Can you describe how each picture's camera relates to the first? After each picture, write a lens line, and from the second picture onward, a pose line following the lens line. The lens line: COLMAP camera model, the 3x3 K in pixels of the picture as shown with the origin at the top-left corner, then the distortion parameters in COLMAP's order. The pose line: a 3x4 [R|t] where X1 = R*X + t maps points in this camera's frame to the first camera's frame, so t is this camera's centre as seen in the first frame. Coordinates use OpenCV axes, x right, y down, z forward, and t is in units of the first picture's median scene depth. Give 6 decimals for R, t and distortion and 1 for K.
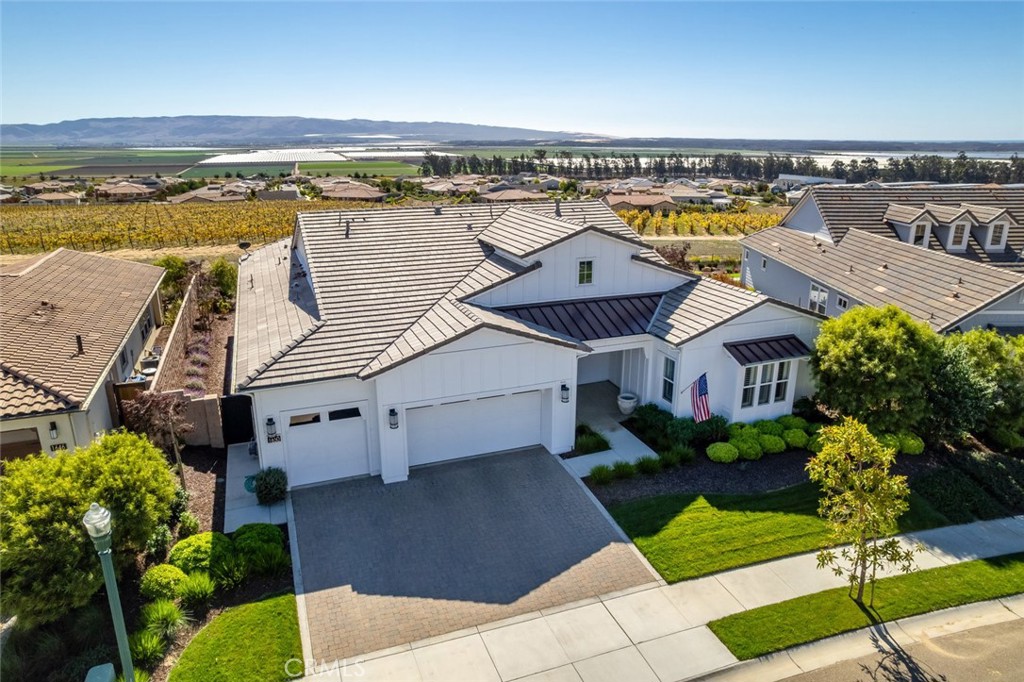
lens RADIAL K [[671.1, 0, 512.0], [0, 671.1, 341.0], [0, 0, 1]] dist [-0.073120, 0.063368]
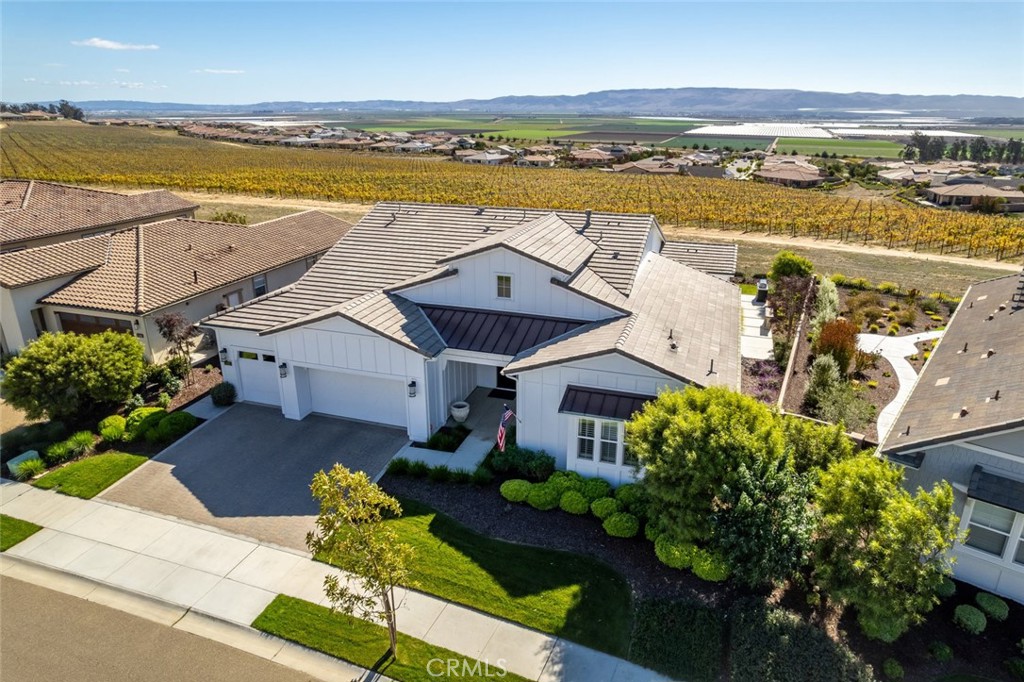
lens RADIAL K [[657.1, 0, 513.9], [0, 657.1, 345.8], [0, 0, 1]] dist [-0.073298, 0.067901]
pose [[0.772665, 0.221477, -0.594925, 0.758176], [-0.190579, 0.974865, 0.115405, -0.135402], [0.605531, 0.024211, 0.795453, 0.205503]]
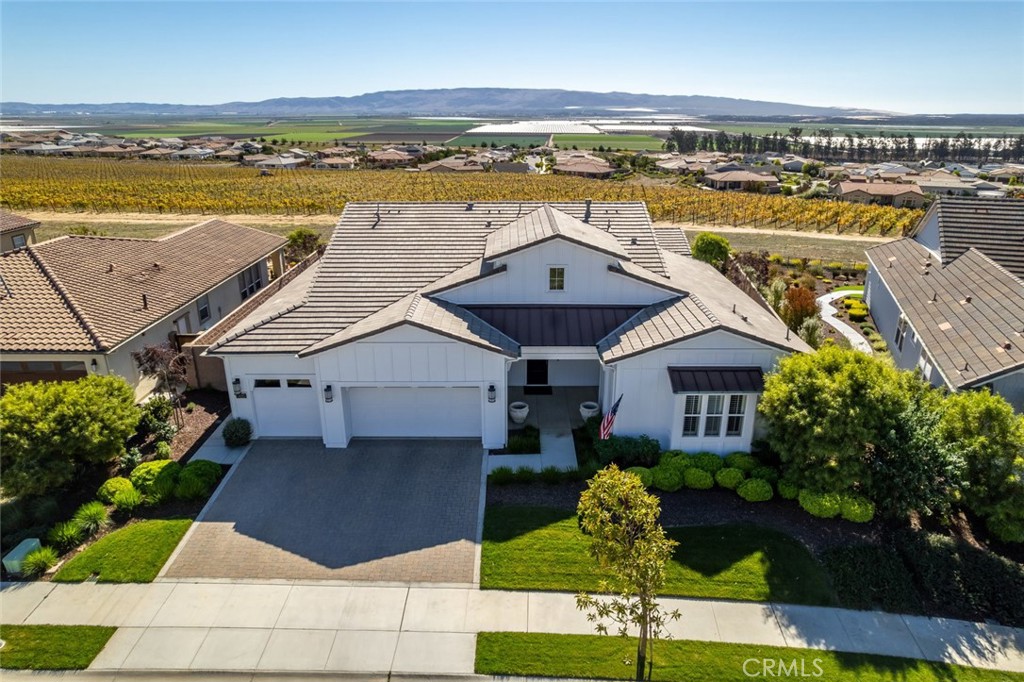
lens RADIAL K [[657.1, 0, 513.9], [0, 657.1, 345.8], [0, 0, 1]] dist [-0.073298, 0.067901]
pose [[0.933577, 0.124135, -0.336190, 0.402913], [-0.106981, 0.991853, 0.069153, -0.064464], [0.342035, -0.028594, 0.939252, 0.039324]]
